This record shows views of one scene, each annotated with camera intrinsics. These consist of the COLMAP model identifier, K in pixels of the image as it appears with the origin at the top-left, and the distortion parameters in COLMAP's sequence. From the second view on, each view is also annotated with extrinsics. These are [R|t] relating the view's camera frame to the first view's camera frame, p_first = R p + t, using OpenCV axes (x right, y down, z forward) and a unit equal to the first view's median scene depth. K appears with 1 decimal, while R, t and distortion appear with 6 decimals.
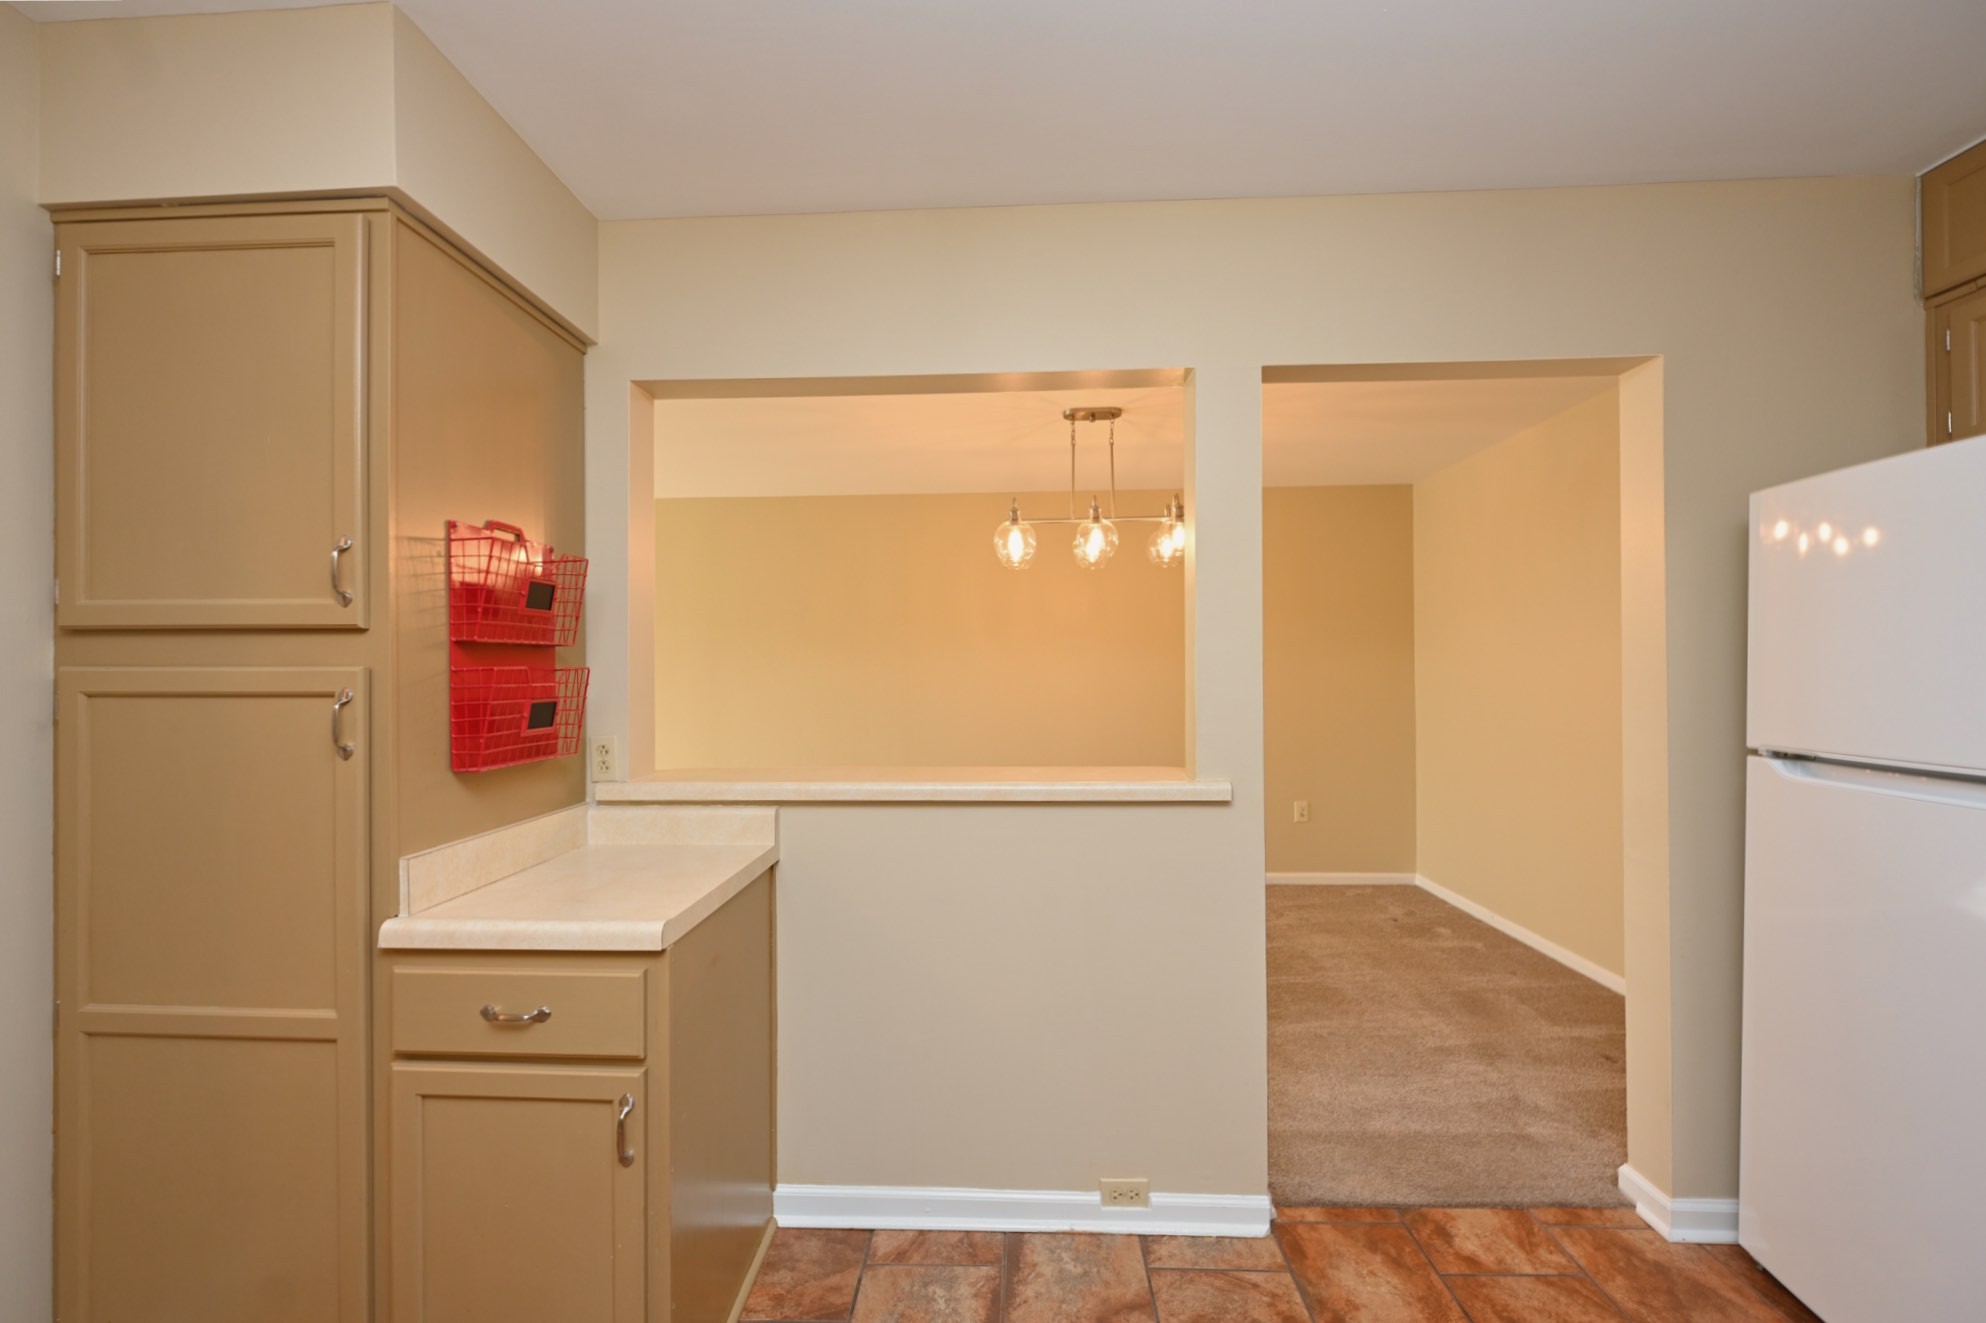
lens RADIAL K [[803.2, 0, 986.7], [0, 803.2, 670.2], [0, 0, 1]] dist [-0.001459, 0.000099]
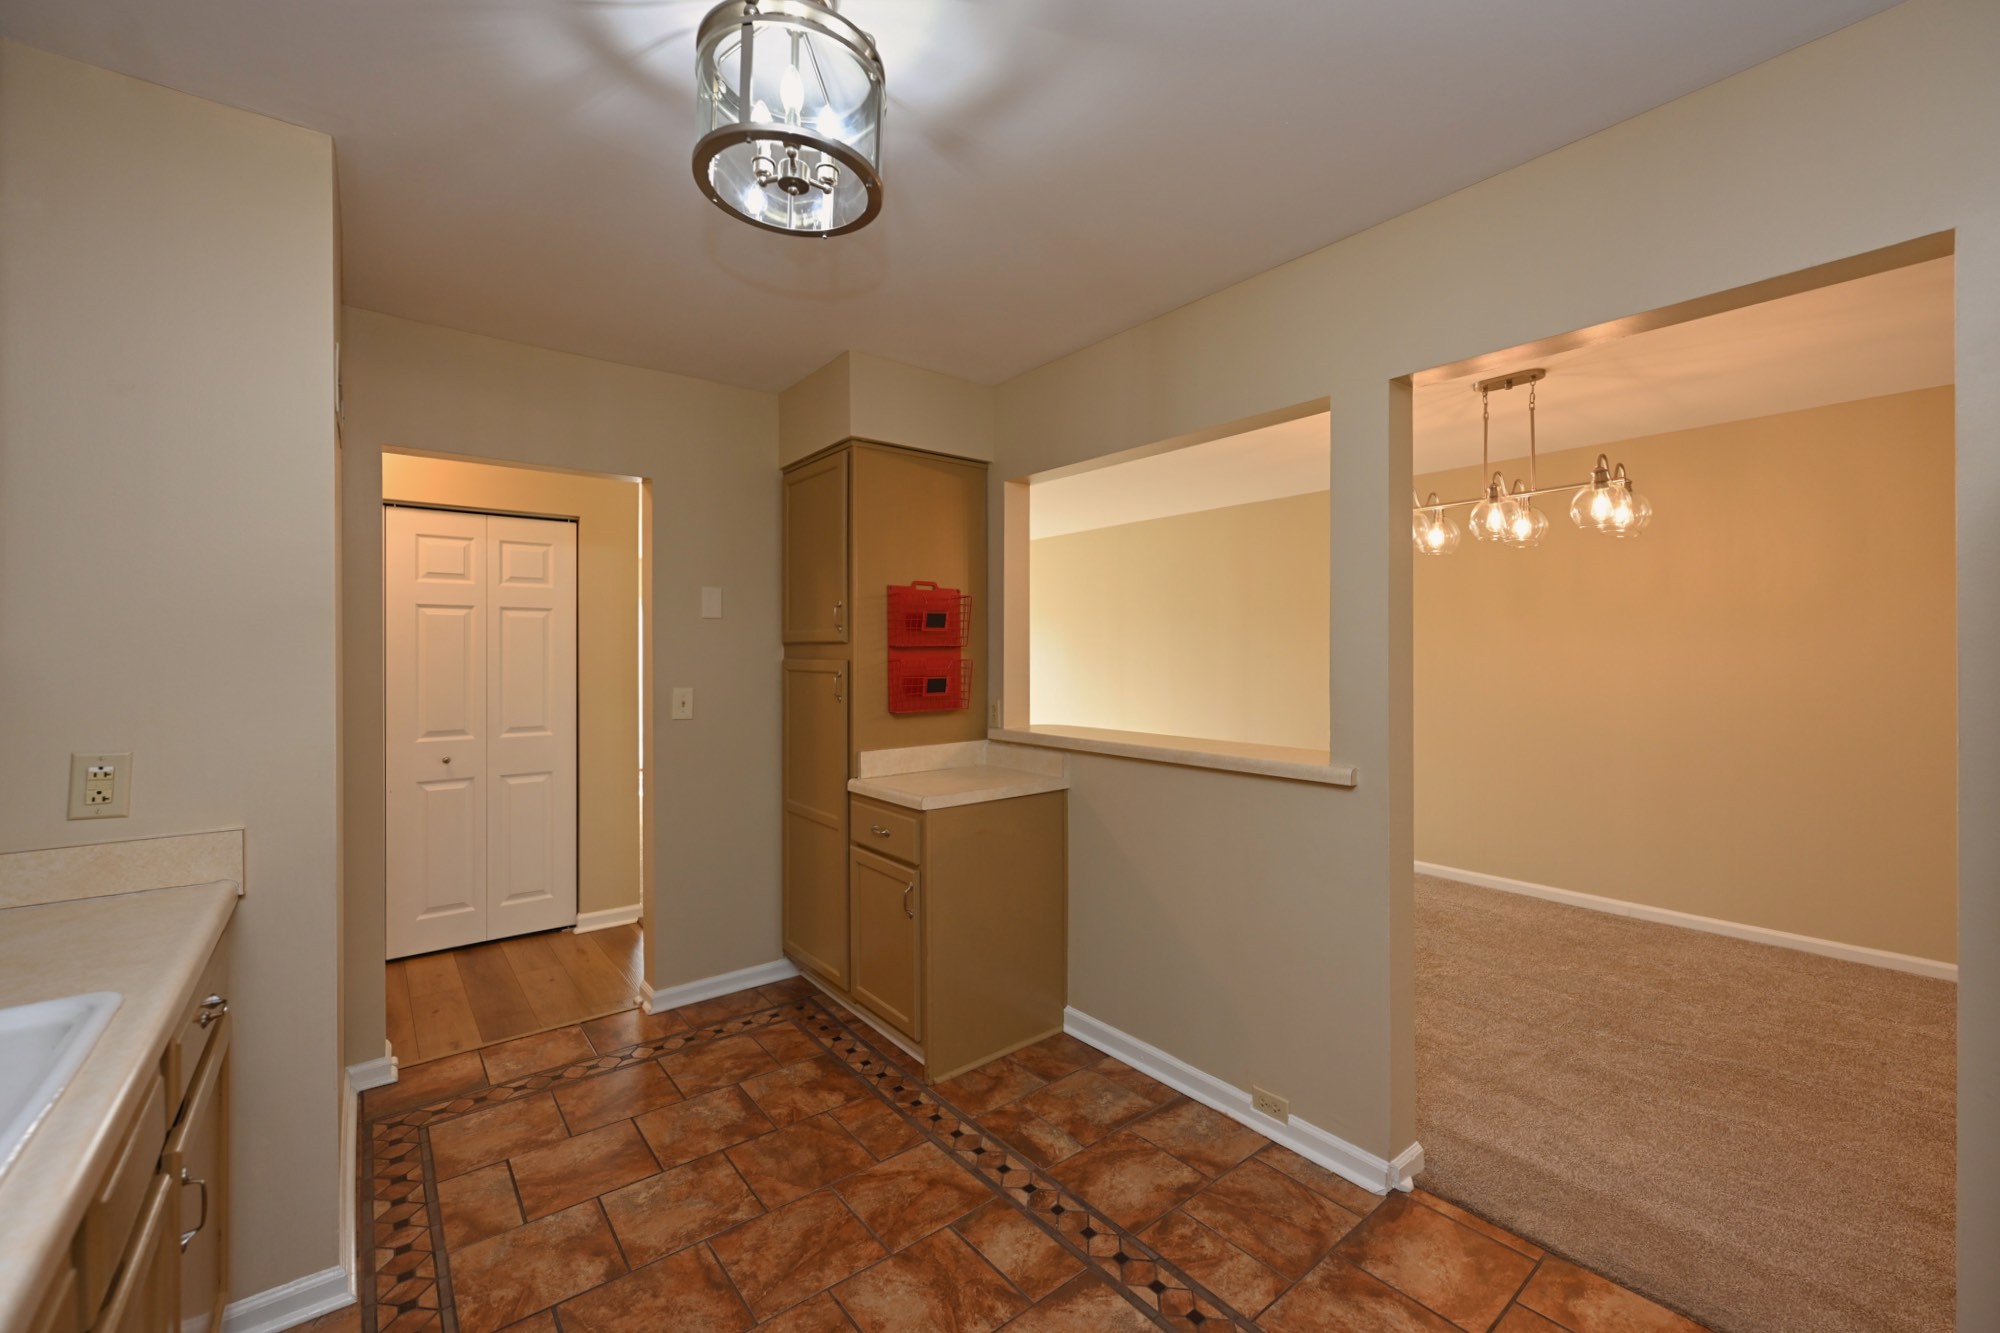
lens RADIAL K [[808.9, 0, 998.6], [0, 808.9, 655.8], [0, 0, 1]] dist [-0.001459, 0.000099]
pose [[0.658087, 0.005703, -0.752921, 0.810573], [0.001211, 0.999962, 0.008632, -0.024502], [0.752941, -0.006592, 0.658055, -0.086469]]
